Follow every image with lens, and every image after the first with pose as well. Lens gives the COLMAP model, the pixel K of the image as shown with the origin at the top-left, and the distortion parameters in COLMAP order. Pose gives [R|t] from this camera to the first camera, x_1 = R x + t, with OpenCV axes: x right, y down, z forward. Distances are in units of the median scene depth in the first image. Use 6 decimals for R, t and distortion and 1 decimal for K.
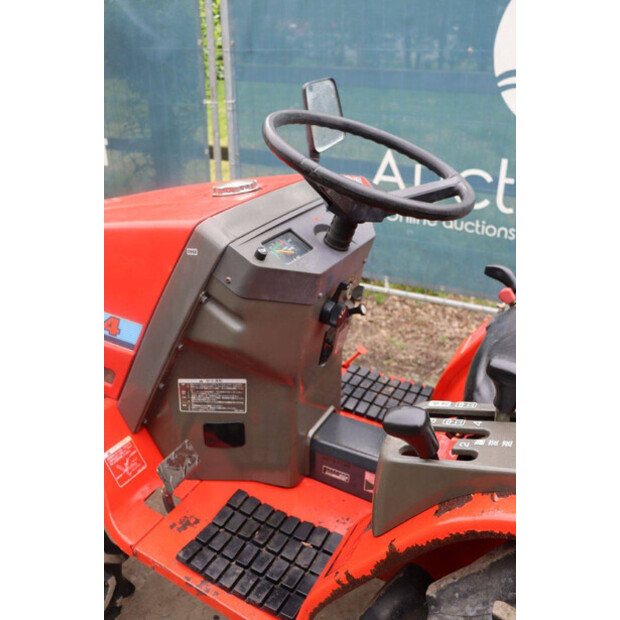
lens RADIAL K [[561.2, 0, 309.1], [0, 561.2, 315.3], [0, 0, 1]] dist [-0.081795, 0.025284]
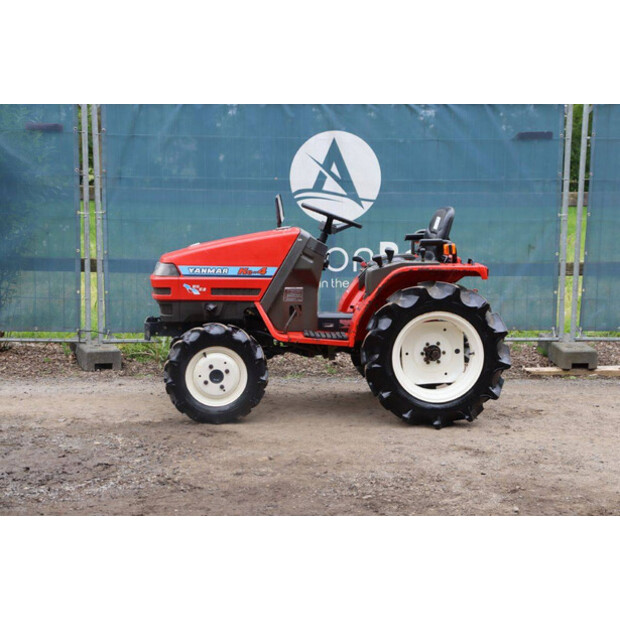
lens RADIAL K [[1129.0, 0, 312.9], [0, 1129.0, 307.2], [0, 0, 1]] dist [0.222204, 0.000000]
pose [[0.845402, -0.058355, 0.530934, -3.237544], [0.219049, 0.944458, -0.244984, 1.682770], [-0.487149, 0.323410, 0.811229, -3.839730]]
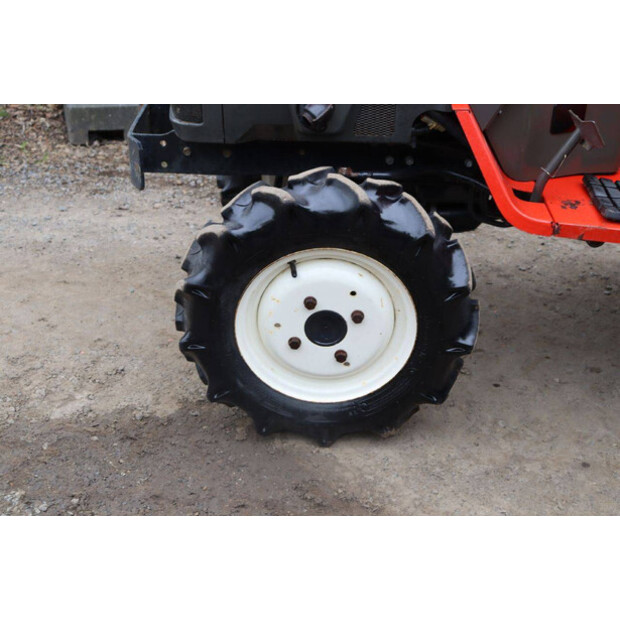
lens RADIAL K [[1017.3, 0, 312.3], [0, 1017.3, 306.2], [0, 0, 1]] dist [0.139162, 0.000000]
pose [[0.895980, -0.190458, 0.401180, -1.346011], [0.169536, 0.981641, 0.087394, 0.312988], [-0.410459, -0.010289, 0.911821, -0.429174]]
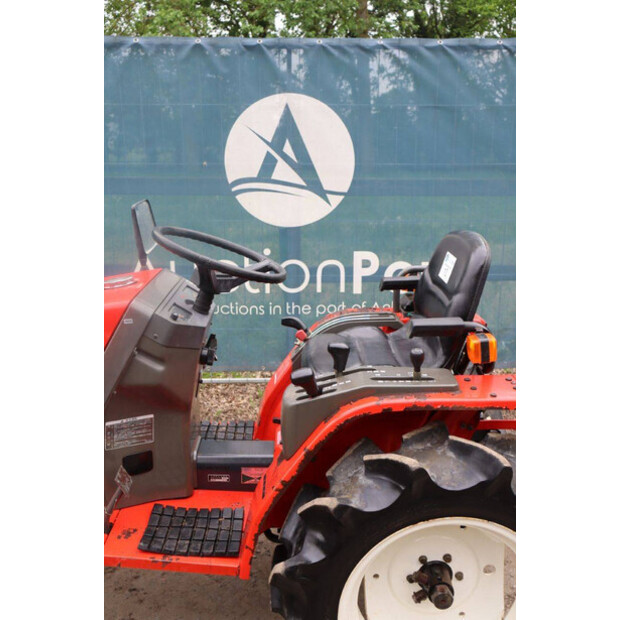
lens RADIAL K [[667.9, 0, 304.6], [0, 667.9, 314.4], [0, 0, 1]] dist [-0.028388, 0.000000]
pose [[0.874083, -0.118390, 0.471130, -0.524420], [0.204877, 0.969216, -0.136551, 0.173748], [-0.440460, 0.215881, 0.871430, -0.640224]]
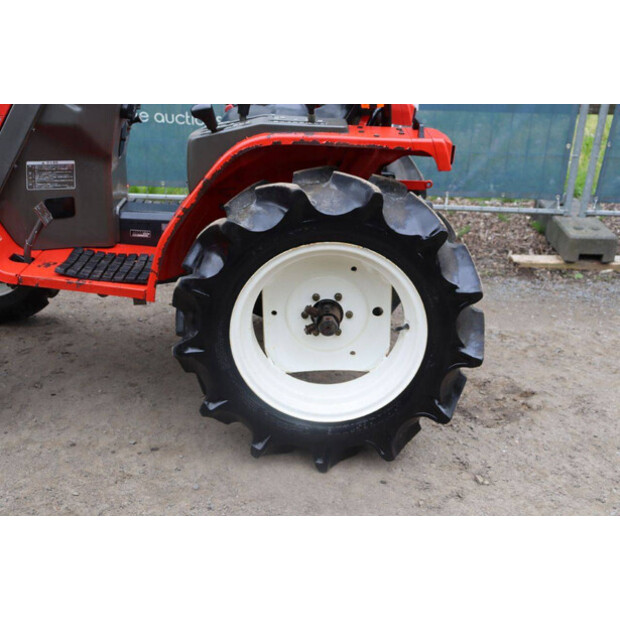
lens RADIAL K [[770.8, 0, 312.4], [0, 770.8, 311.6], [0, 0, 1]] dist [0.014716, 0.000000]
pose [[0.880332, -0.150514, 0.449846, -0.523971], [0.163591, 0.986478, 0.009924, 0.576037], [-0.445257, 0.064854, 0.893051, -1.036977]]
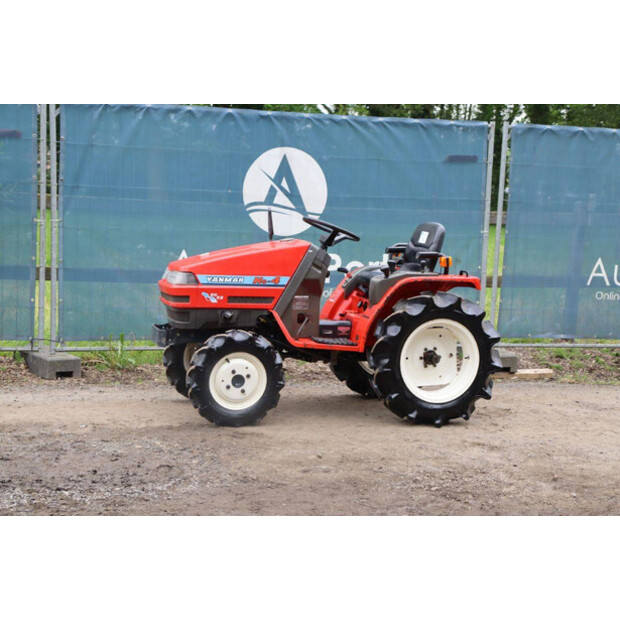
lens RADIAL K [[1129.0, 0, 309.6], [0, 1129.0, 306.9], [0, 0, 1]] dist [0.222204, 0.000000]
pose [[0.707990, -0.050255, 0.704432, -4.545270], [0.266514, 0.942723, -0.200605, 1.433344], [-0.654003, 0.329768, 0.680833, -3.283474]]
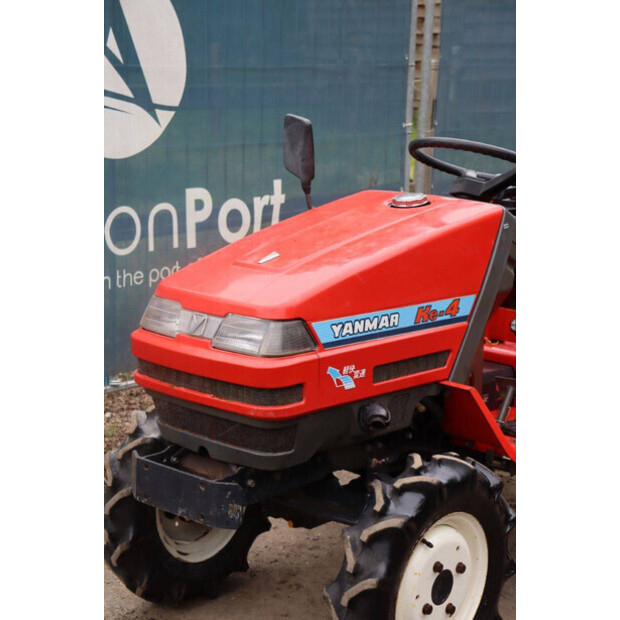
lens RADIAL K [[1345.4, 0, 308.3], [0, 1345.4, 316.5], [0, 0, 1]] dist [0.295384, 0.000000]
pose [[0.257171, -0.190698, 0.947363, -3.222609], [0.388320, 0.918098, 0.079394, -0.322204], [-0.884913, 0.347462, 0.310160, 0.338310]]
